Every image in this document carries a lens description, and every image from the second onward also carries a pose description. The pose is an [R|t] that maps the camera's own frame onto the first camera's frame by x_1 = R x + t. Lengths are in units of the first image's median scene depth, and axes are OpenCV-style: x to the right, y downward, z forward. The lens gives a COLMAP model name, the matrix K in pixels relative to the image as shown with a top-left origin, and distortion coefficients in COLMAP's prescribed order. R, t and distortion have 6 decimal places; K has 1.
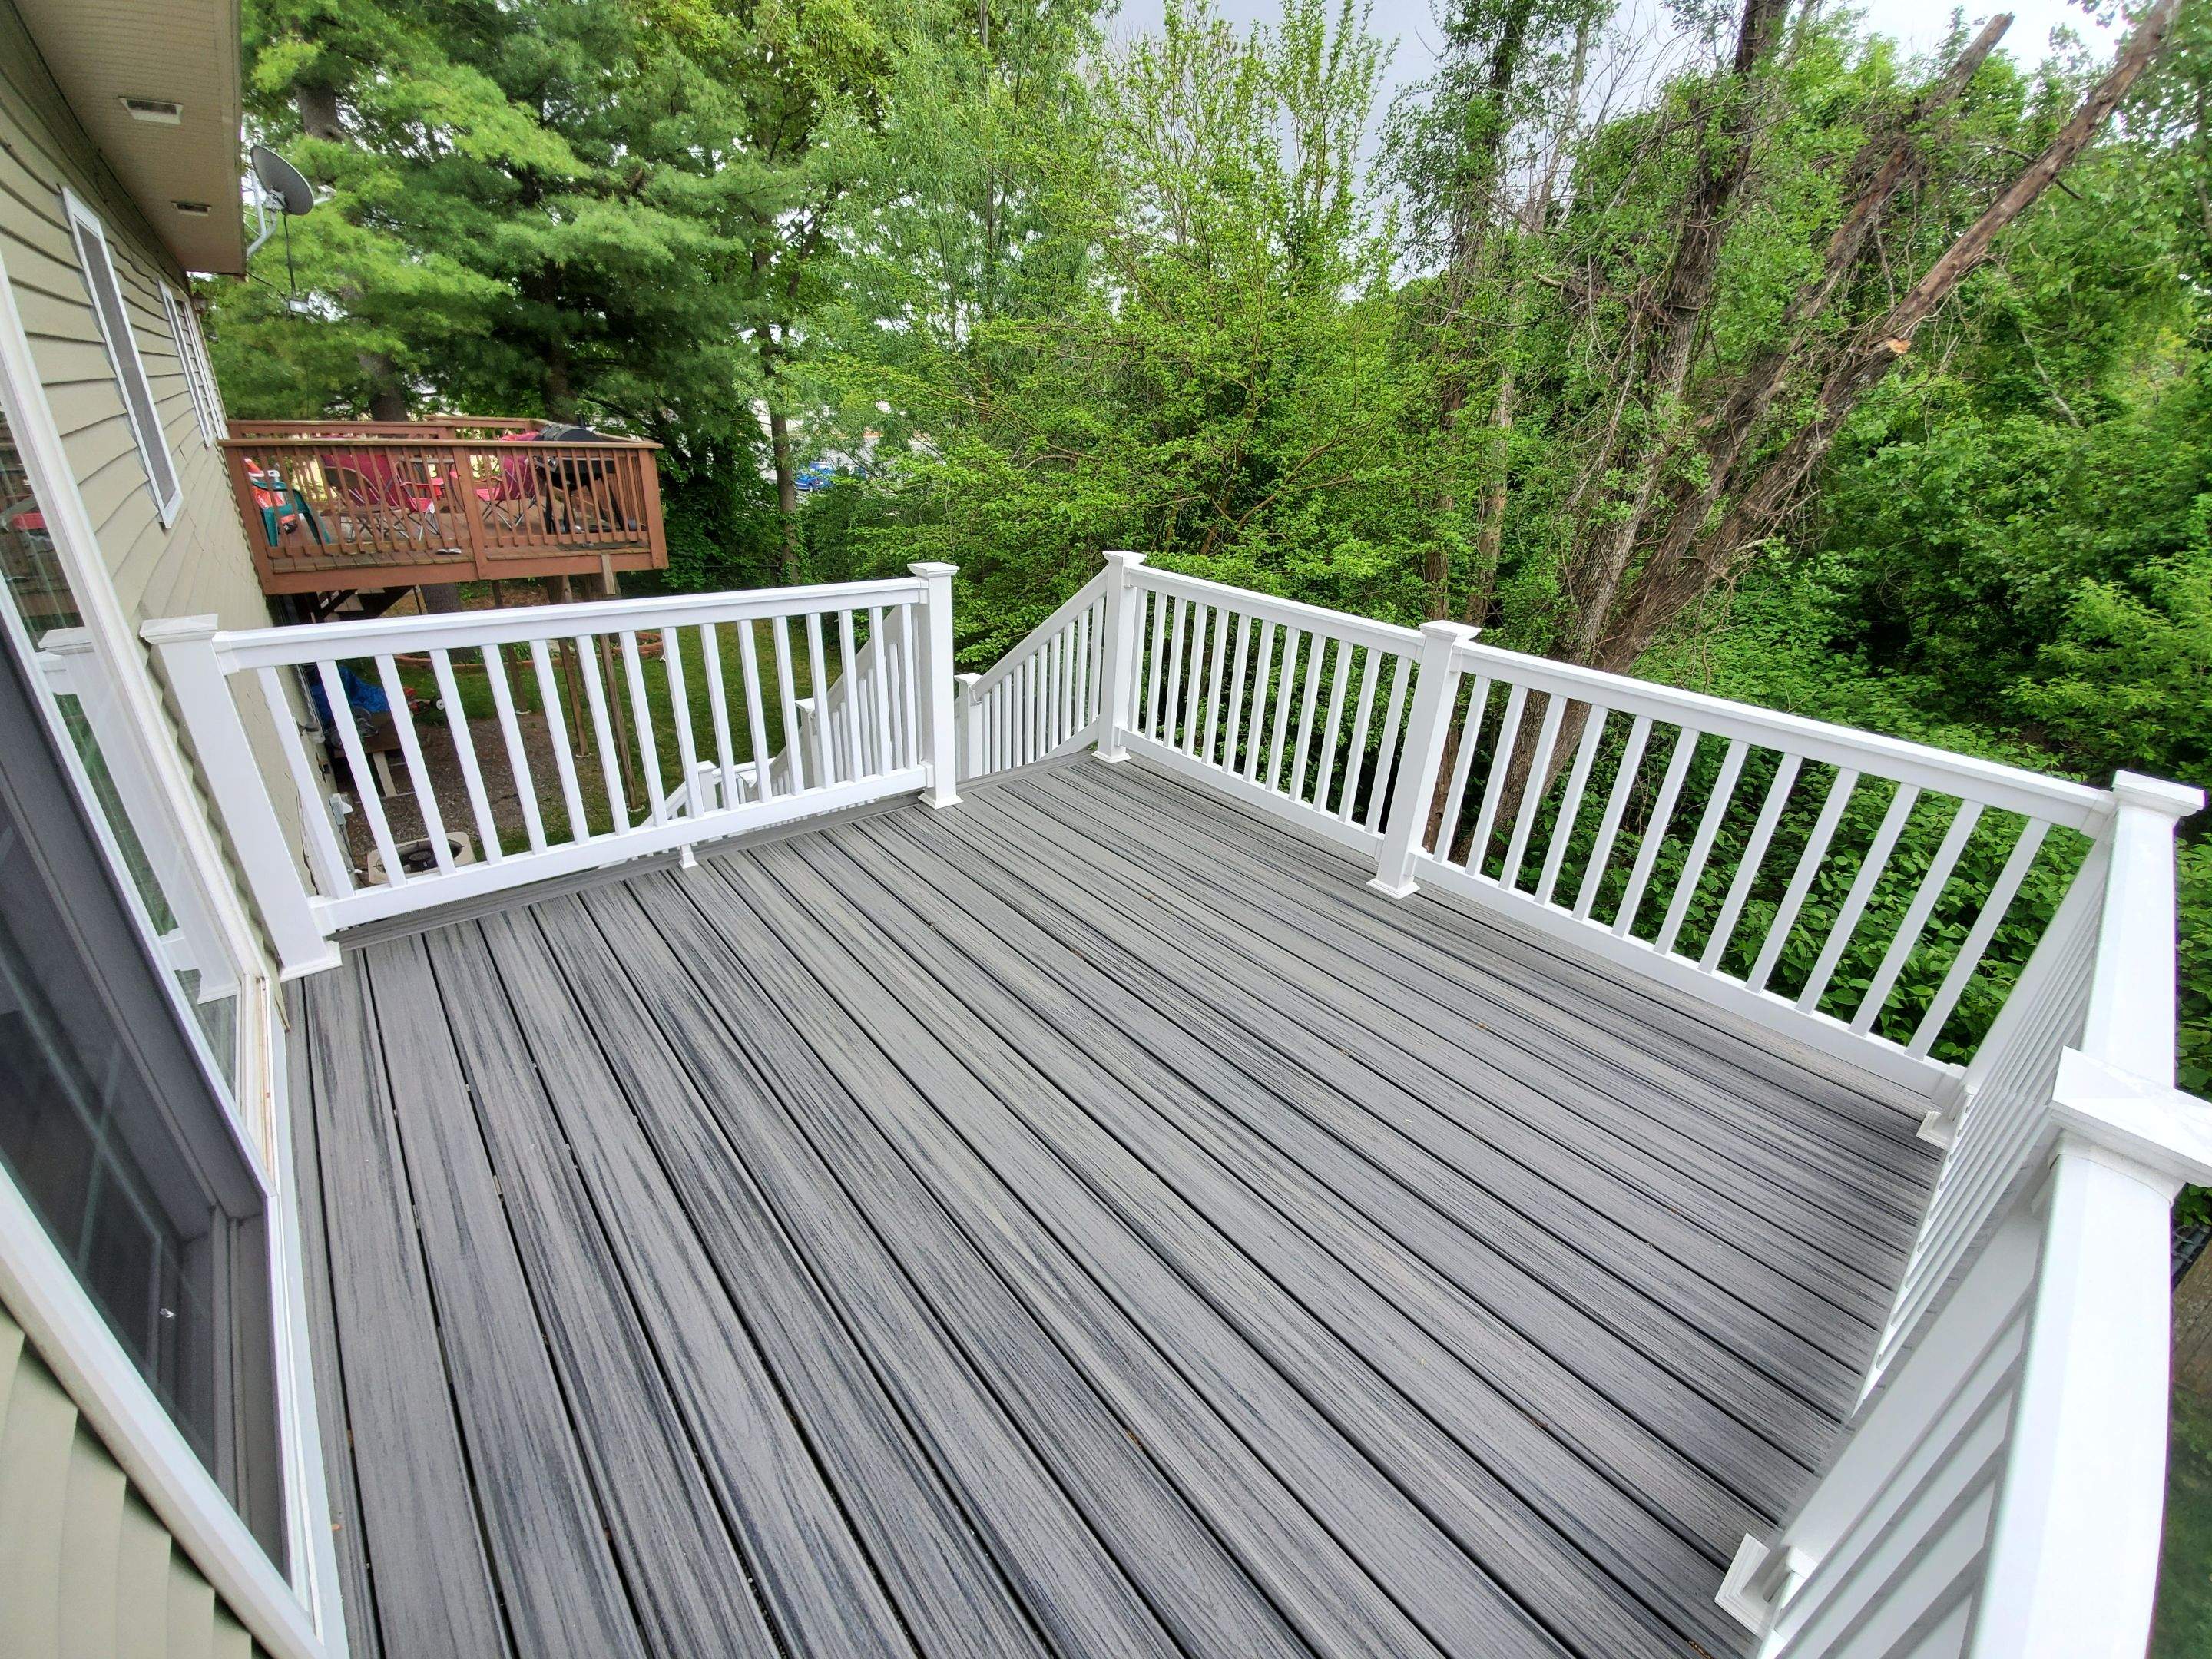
lens RADIAL K [[886.4, 0, 1108.6], [0, 886.4, 840.0], [0, 0, 1]] dist [-0.001208, -0.001060]
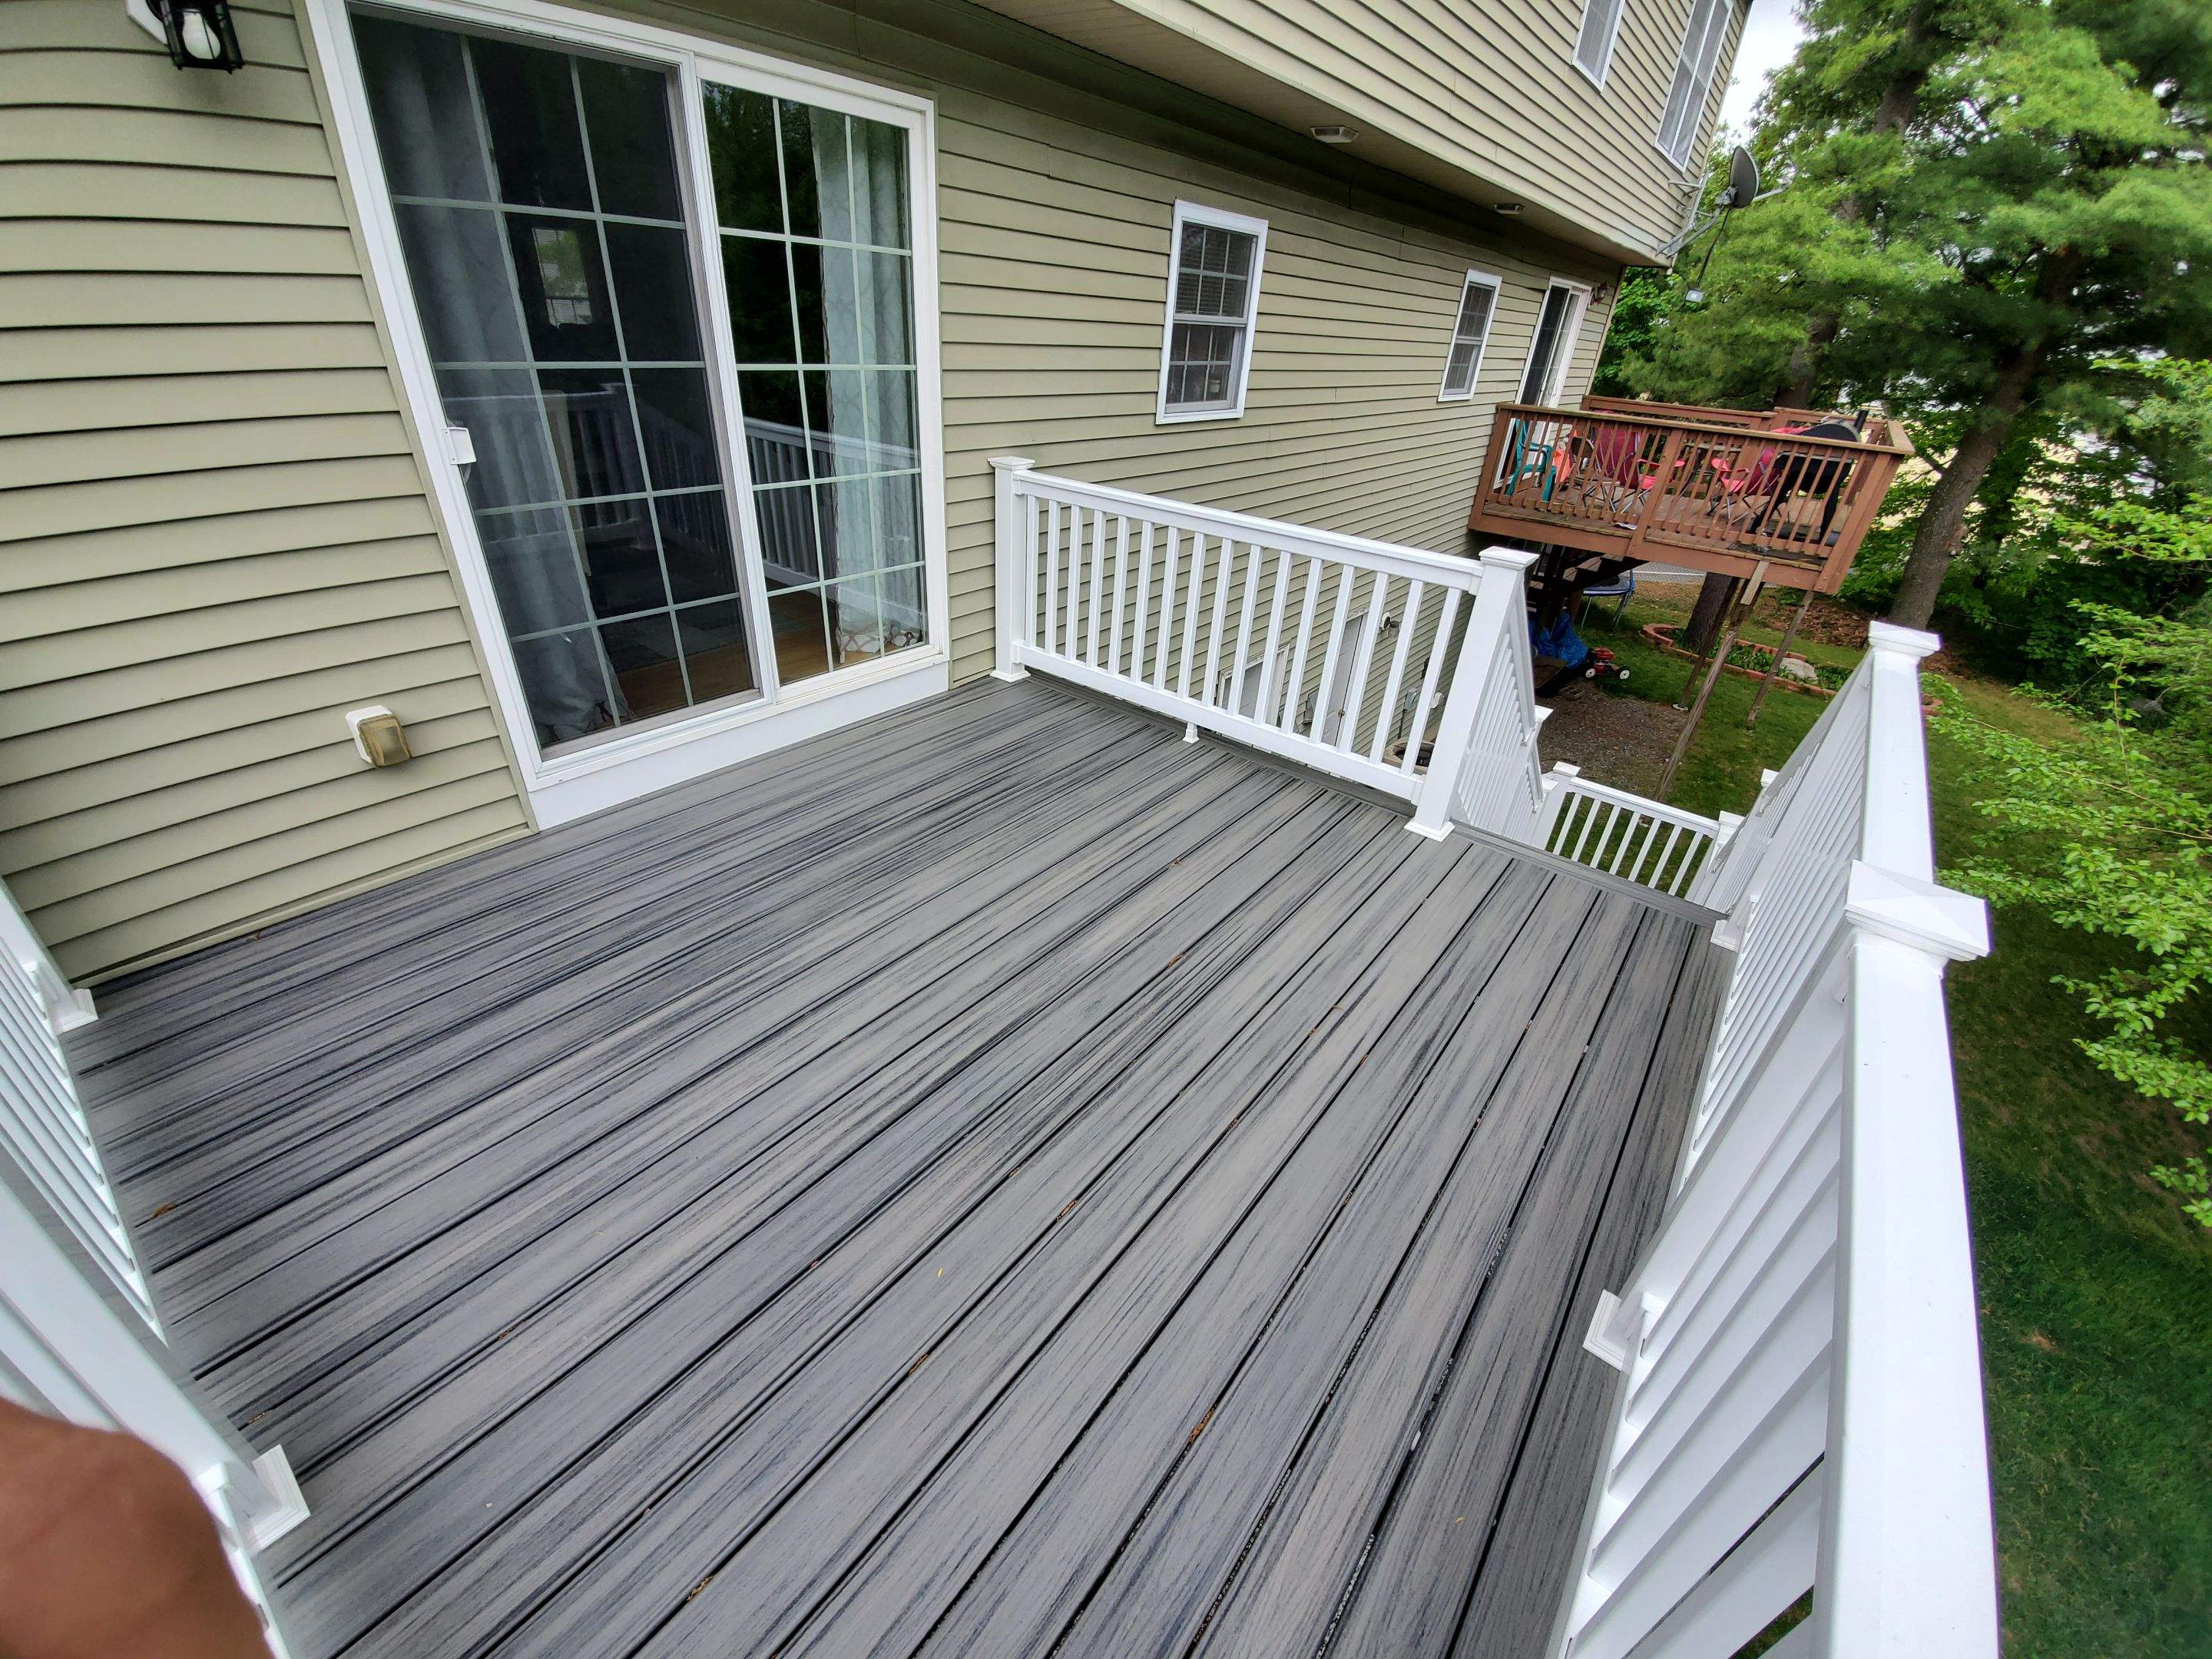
lens RADIAL K [[886.4, 0, 1116.8], [0, 886.4, 831.6], [0, 0, 1]] dist [-0.001208, -0.001060]
pose [[0.193881, 0.454024, -0.869639, 0.561031], [-0.482236, 0.816074, 0.318547, -0.190647], [0.854318, 0.357611, 0.377168, 0.478350]]
